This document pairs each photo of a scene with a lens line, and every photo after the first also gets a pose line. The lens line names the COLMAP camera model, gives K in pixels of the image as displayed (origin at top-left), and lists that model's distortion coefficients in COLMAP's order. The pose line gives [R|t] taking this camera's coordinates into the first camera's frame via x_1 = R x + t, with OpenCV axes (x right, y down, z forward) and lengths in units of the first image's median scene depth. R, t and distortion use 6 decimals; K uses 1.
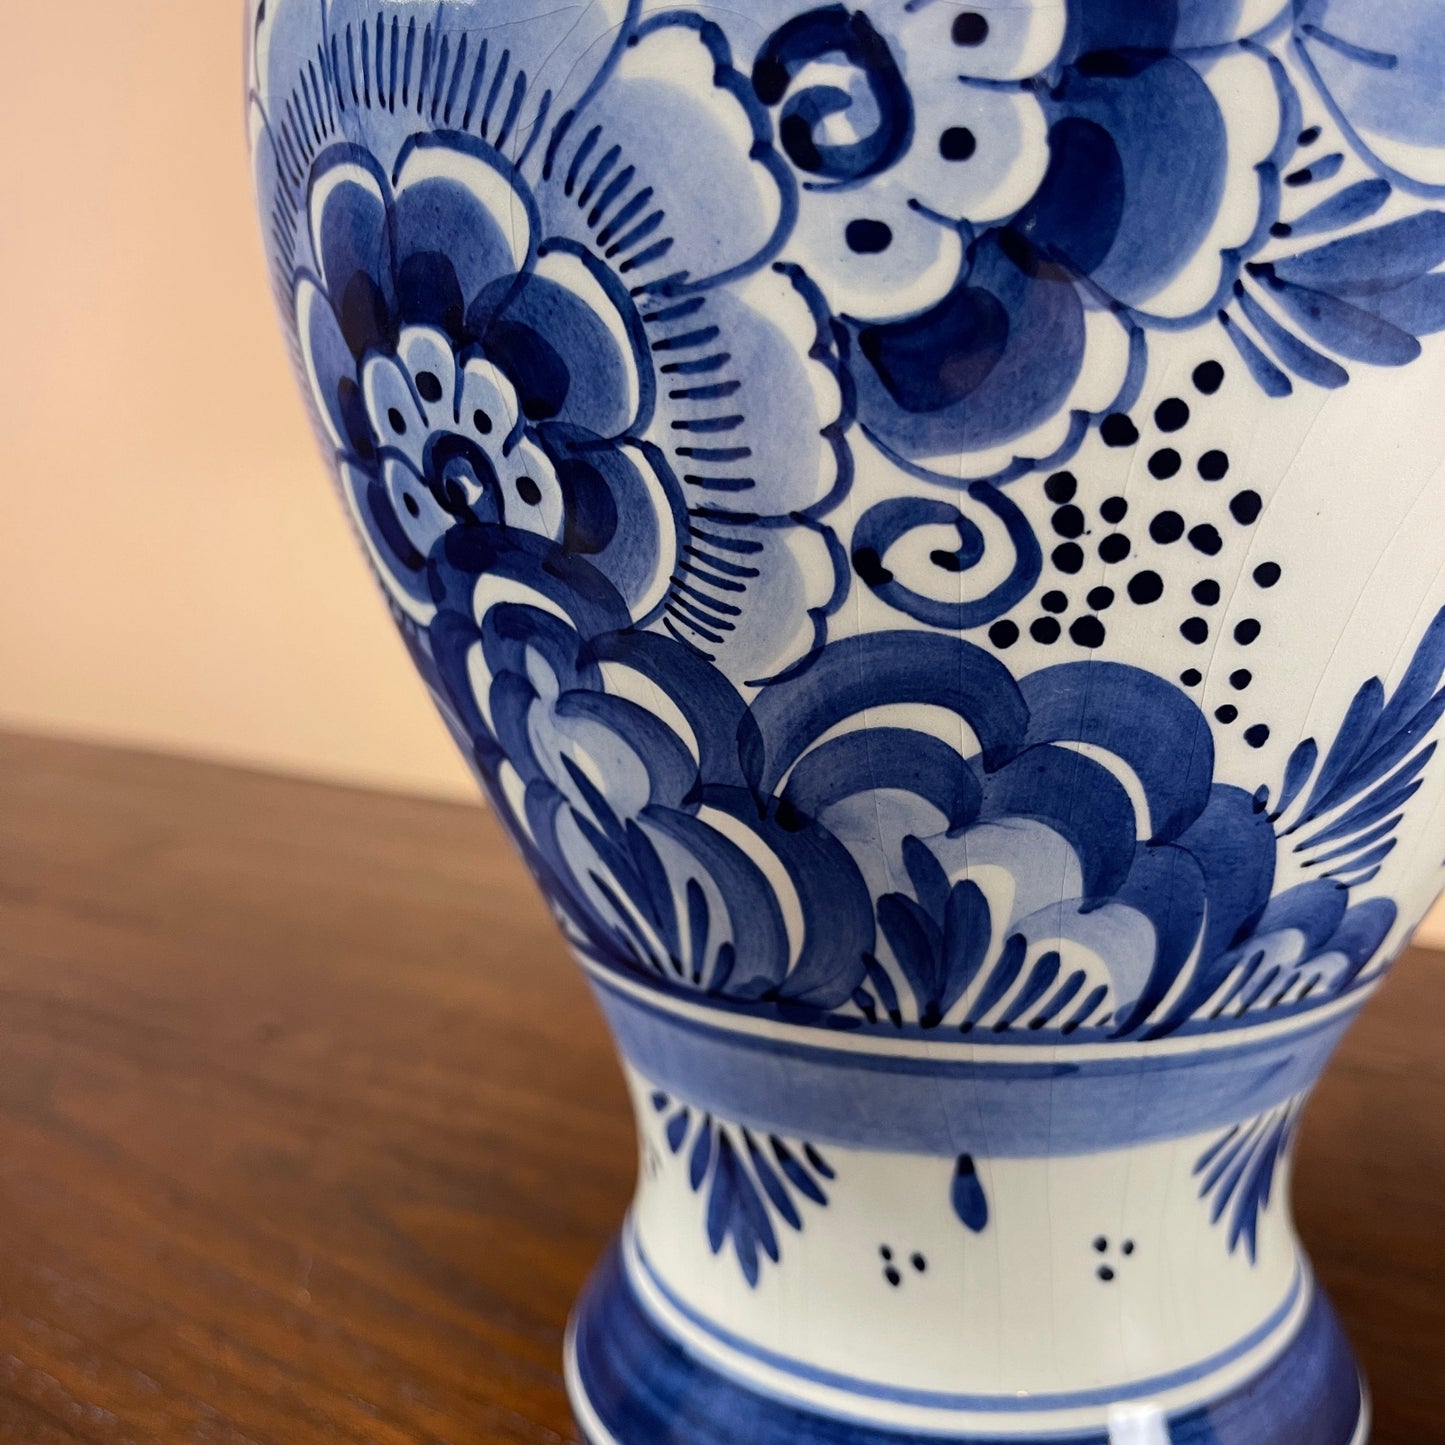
lens RADIAL K [[1530.5, 0, 718.3], [0, 1530.5, 722.3], [0, 0, 1]] dist [0.039698, -0.118323]
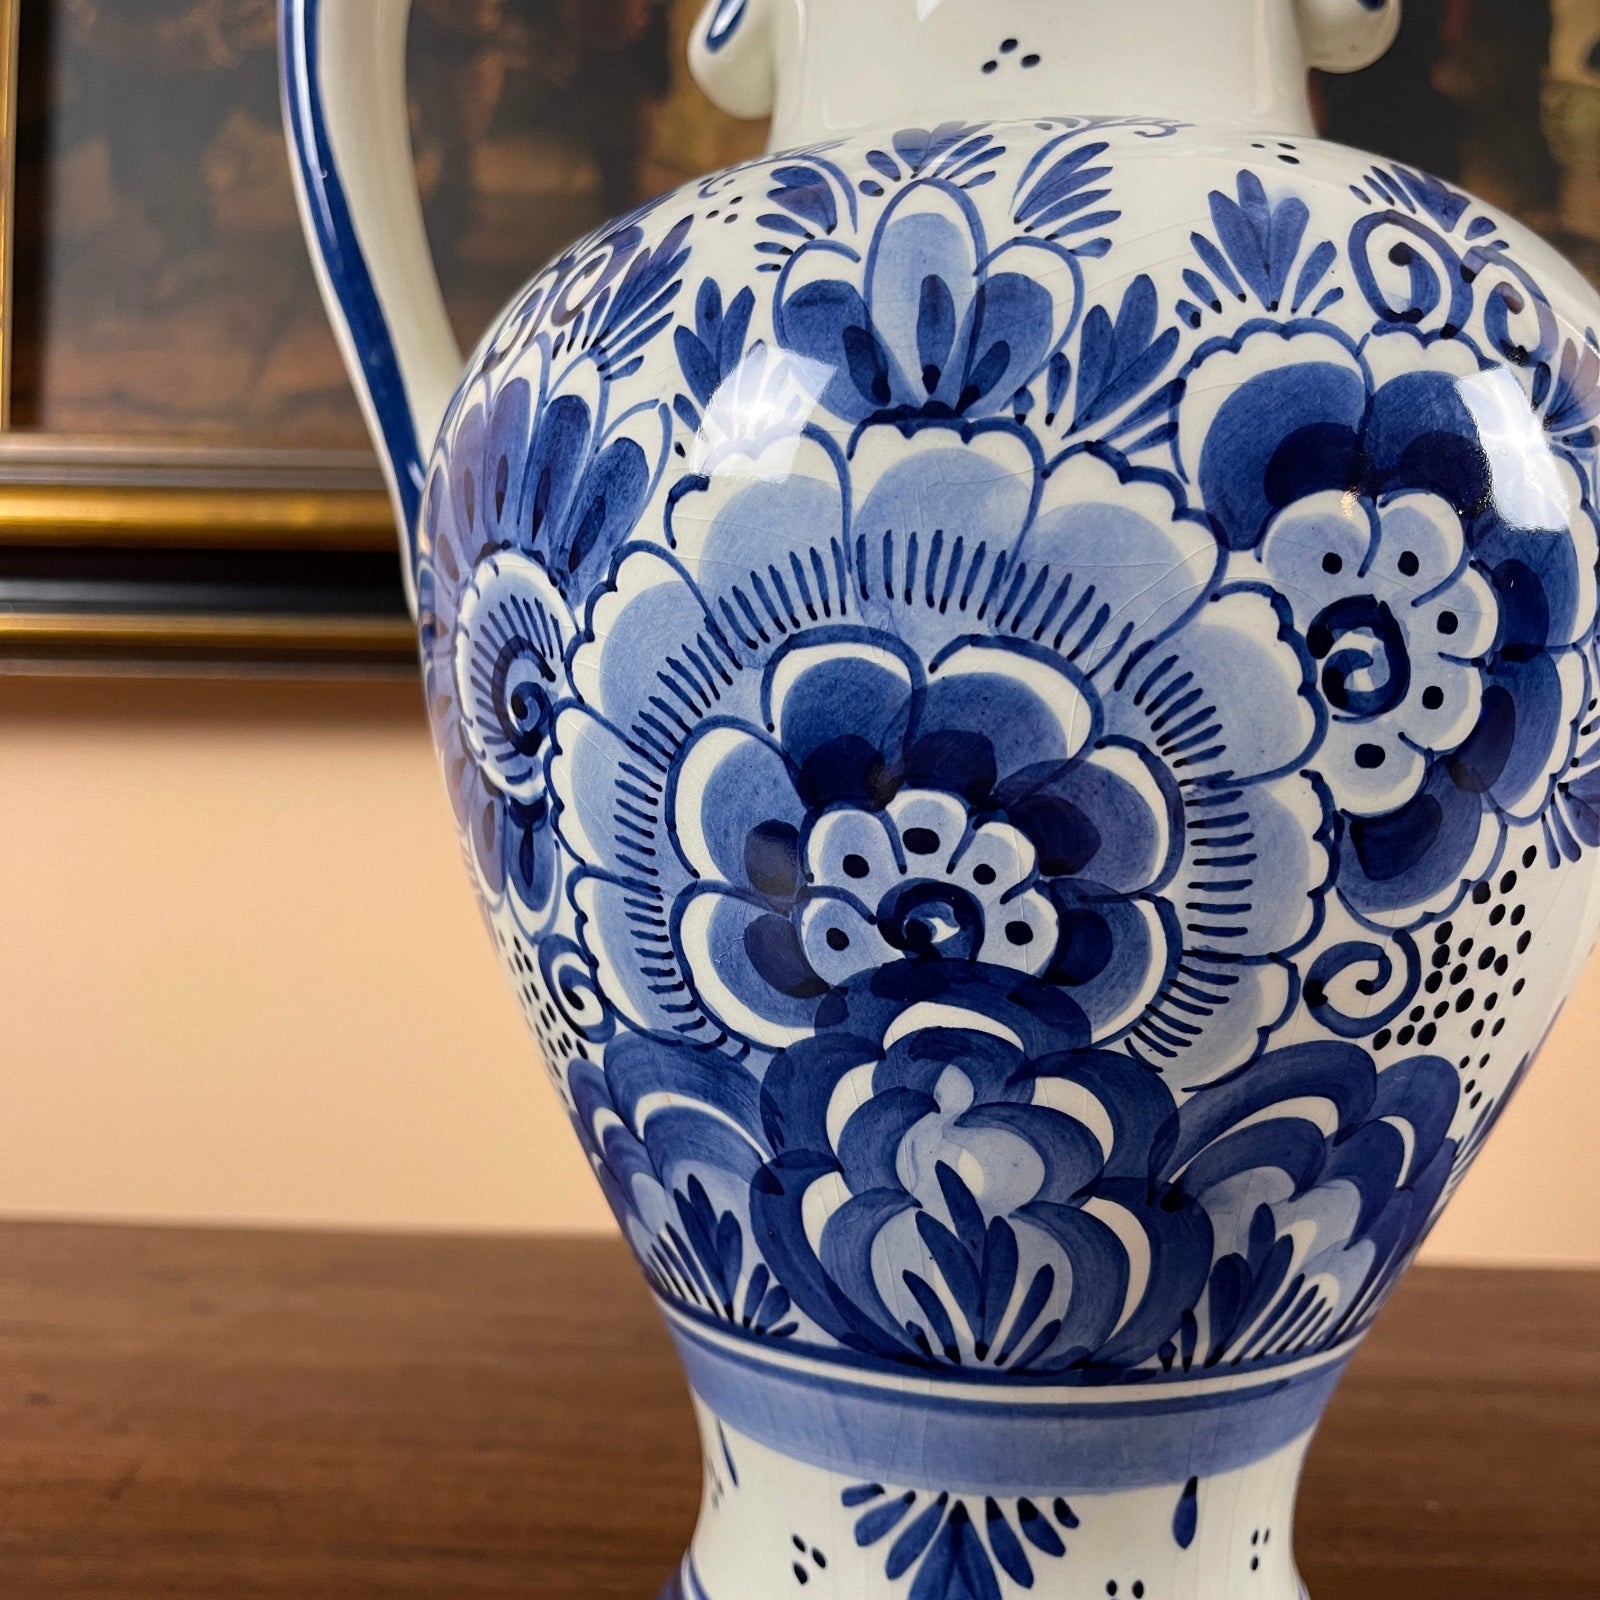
lens RADIAL K [[1639.4, 0, 795.1], [0, 1639.4, 802.4], [0, 0, 1]] dist [0.075972, -0.184864]
pose [[0.850650, 0.012296, 0.525588, -0.989519], [0.062833, 0.990183, -0.124860, -0.113890], [-0.521964, 0.139237, 0.841527, 0.042110]]
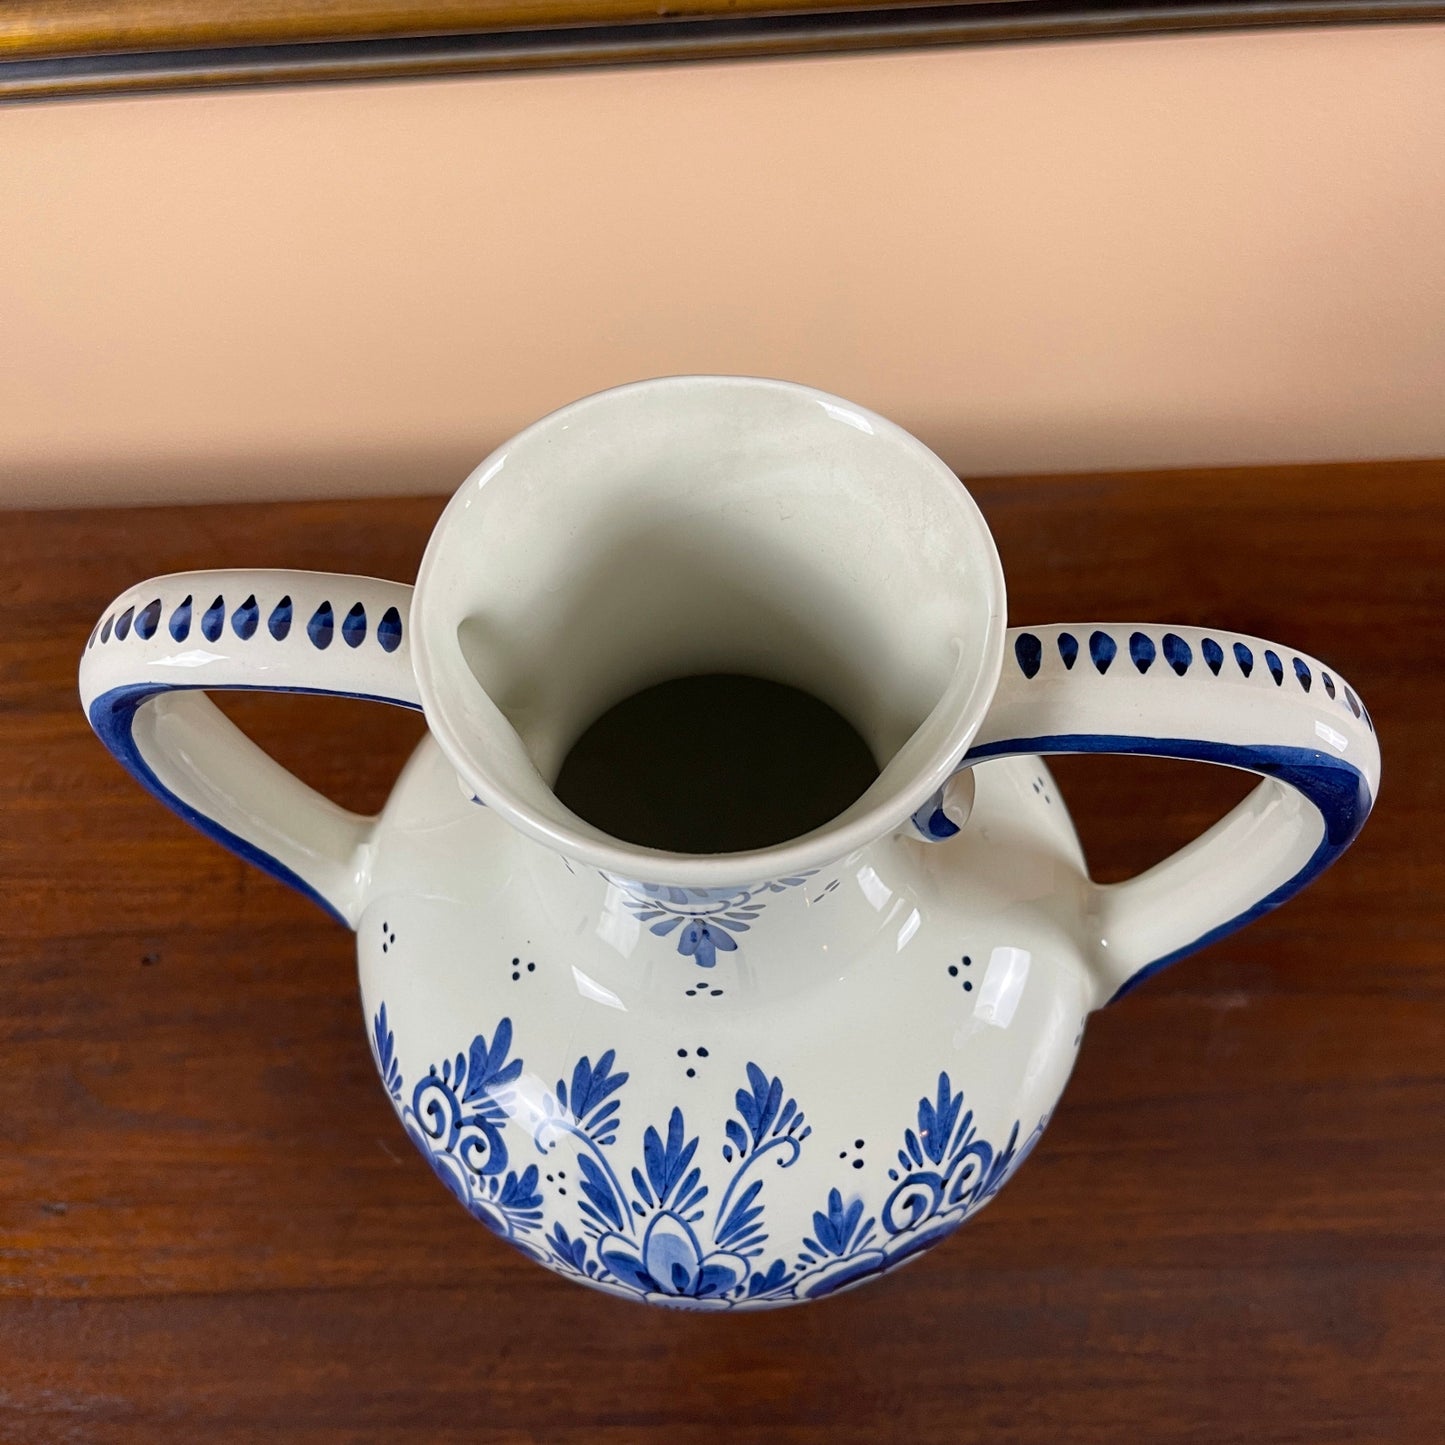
lens RADIAL K [[1480.6, 0, 718.0], [0, 1480.6, 724.6], [0, 0, 1]] dist [0.075972, -0.184864]
pose [[0.773040, -0.559188, 0.299528, -0.395838], [0.125927, 0.598052, 0.791502, -3.091738], [-0.621732, -0.574144, 0.532736, 0.208287]]
